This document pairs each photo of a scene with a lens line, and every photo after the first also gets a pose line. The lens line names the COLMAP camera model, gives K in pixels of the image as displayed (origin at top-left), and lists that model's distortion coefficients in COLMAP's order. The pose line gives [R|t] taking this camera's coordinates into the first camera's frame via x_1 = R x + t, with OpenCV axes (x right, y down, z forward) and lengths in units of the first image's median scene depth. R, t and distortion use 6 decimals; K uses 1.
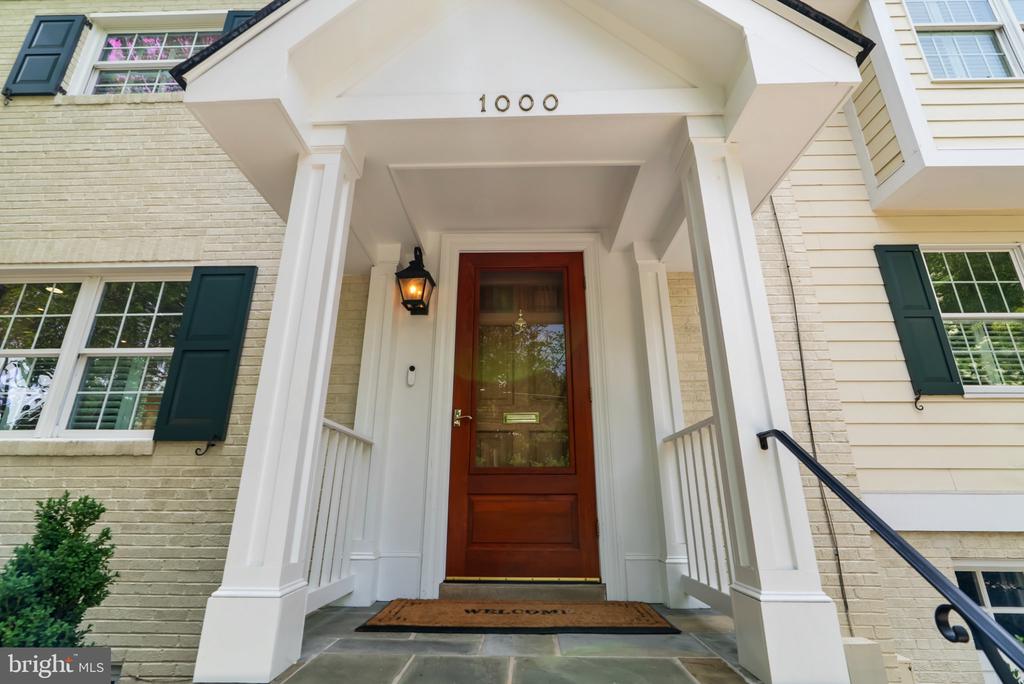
lens RADIAL K [[469.1, 0, 507.9], [0, 469.1, 341.5], [0, 0, 1]] dist [-0.011844, 0.003235]
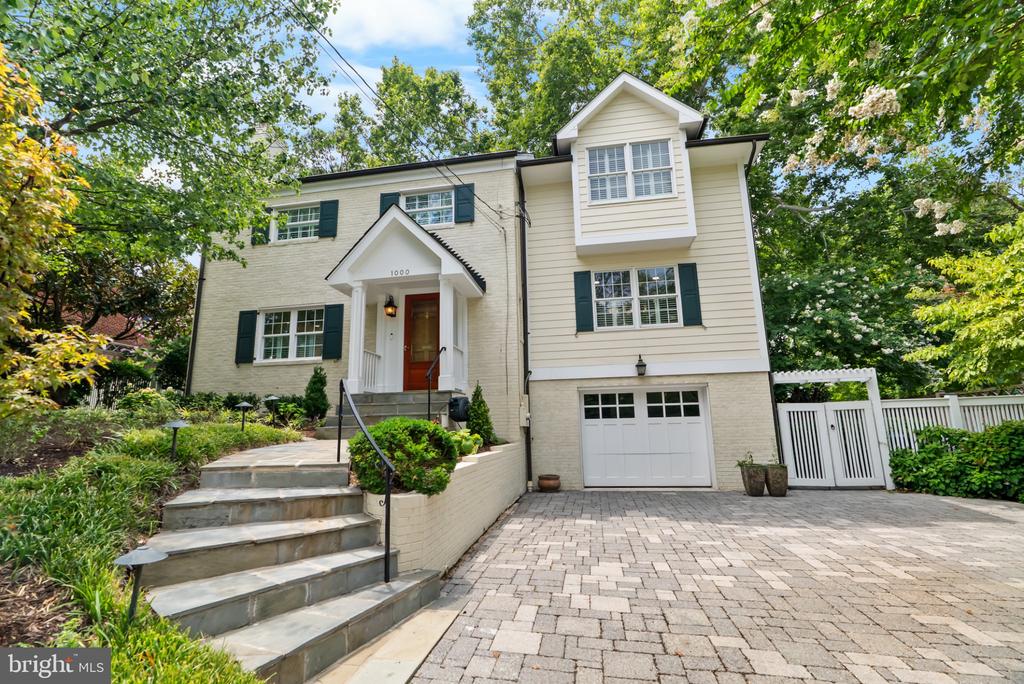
lens RADIAL K [[469.1, 0, 515.2], [0, 469.1, 339.2], [0, 0, 1]] dist [-0.011844, 0.003235]
pose [[0.988836, -0.051982, -0.139648, 1.071042], [0.071044, 0.988271, 0.135180, -0.280793], [0.130983, -0.143592, 0.980931, -2.050764]]
